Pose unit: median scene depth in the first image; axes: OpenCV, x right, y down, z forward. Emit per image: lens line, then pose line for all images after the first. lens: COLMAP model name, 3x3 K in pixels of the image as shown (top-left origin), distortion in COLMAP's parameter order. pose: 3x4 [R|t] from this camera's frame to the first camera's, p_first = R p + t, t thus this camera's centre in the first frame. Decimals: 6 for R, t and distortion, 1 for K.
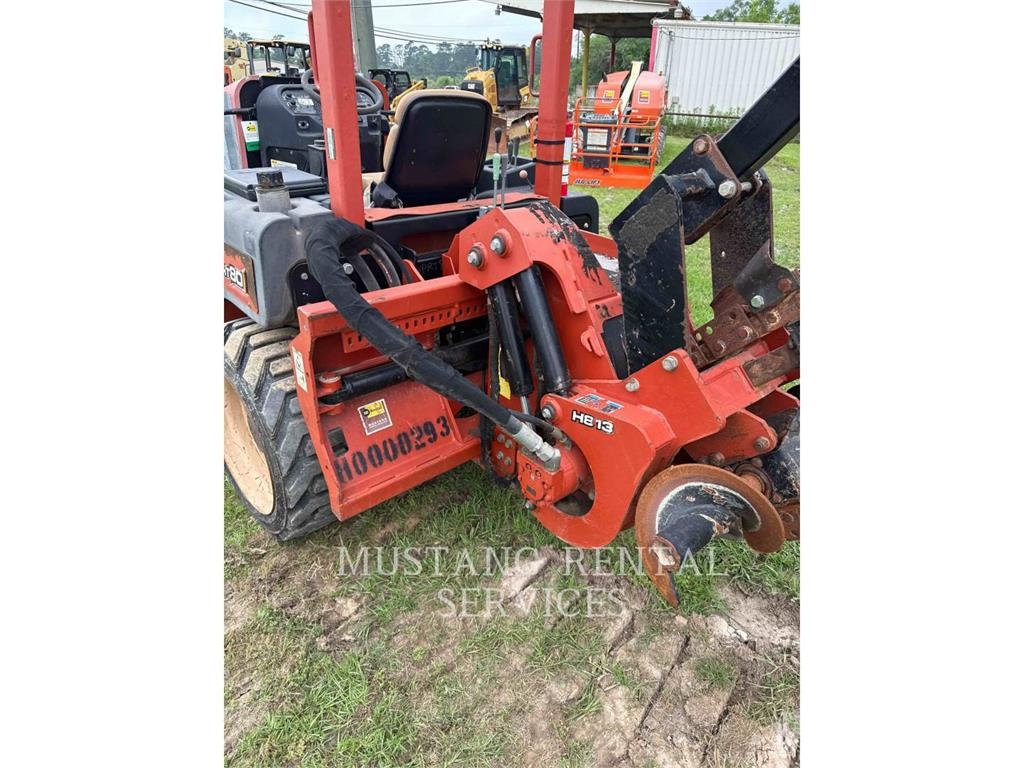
lens RADIAL K [[542.5, 0, 509.7], [0, 542.5, 384.4], [0, 0, 1]] dist [0.001428, -0.001431]
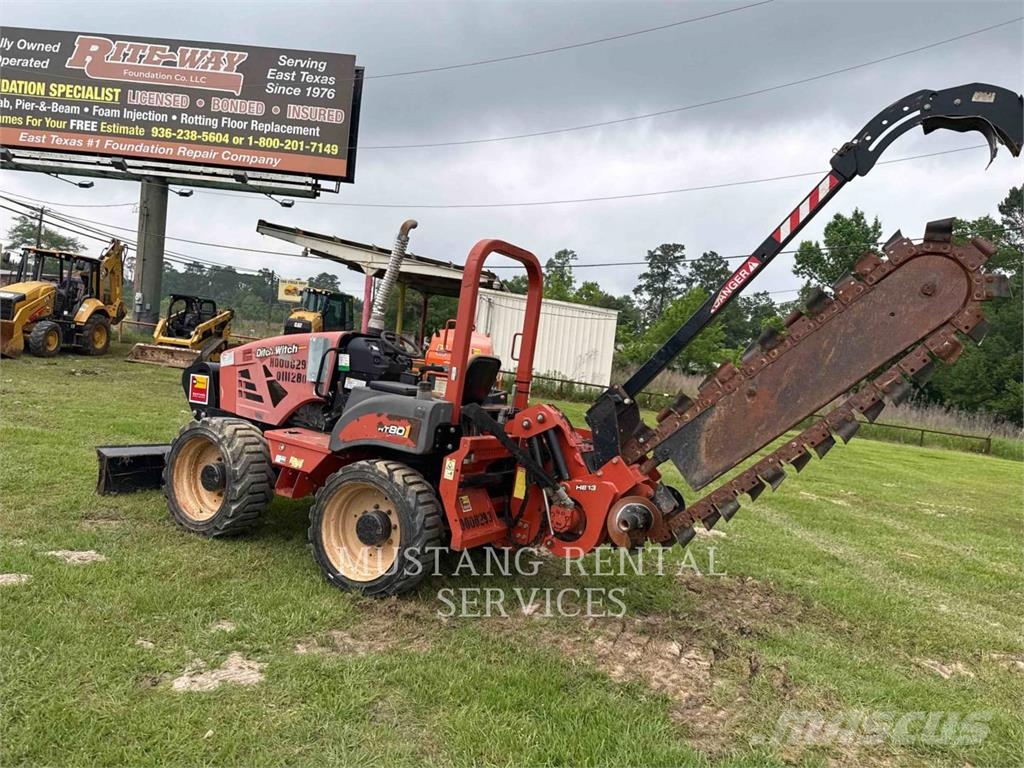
lens RADIAL K [[723.2, 0, 510.1], [0, 723.2, 381.0], [0, 0, 1]] dist [0.005390, -0.005818]
pose [[0.944959, 0.086778, 0.315470, -0.741962], [0.054412, 0.909081, -0.413050, 0.576282], [-0.322632, 0.407481, 0.854323, -1.115820]]
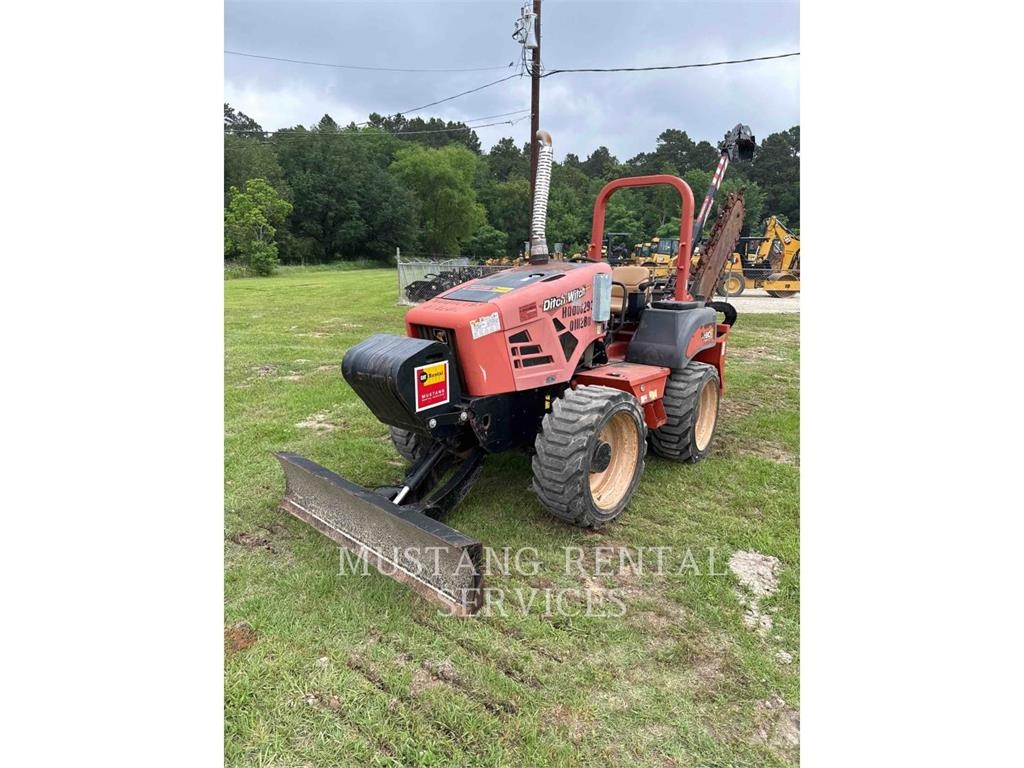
lens RADIAL K [[542.5, 0, 509.7], [0, 542.5, 384.4], [0, 0, 1]] dist [0.001428, -0.001431]
pose [[-0.155254, -0.251570, 0.955306, -2.278587], [0.449862, 0.842939, 0.295090, -0.921664], [-0.879500, 0.475570, -0.017698, 1.526177]]
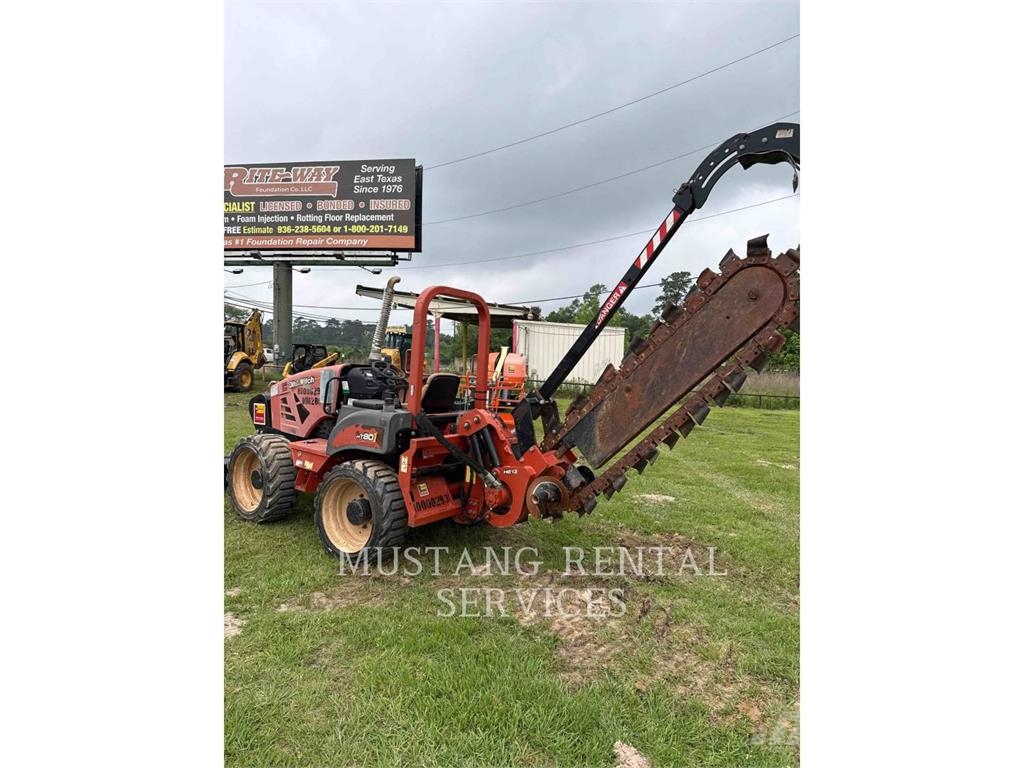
lens RADIAL K [[540.3, 0, 510.9], [0, 540.3, 380.2], [0, 0, 1]] dist [0.005650, -0.000466]
pose [[0.976054, 0.019058, 0.216693, -0.317491], [0.078959, 0.897174, -0.434561, 0.571608], [-0.202694, 0.441265, 0.874186, -1.174586]]
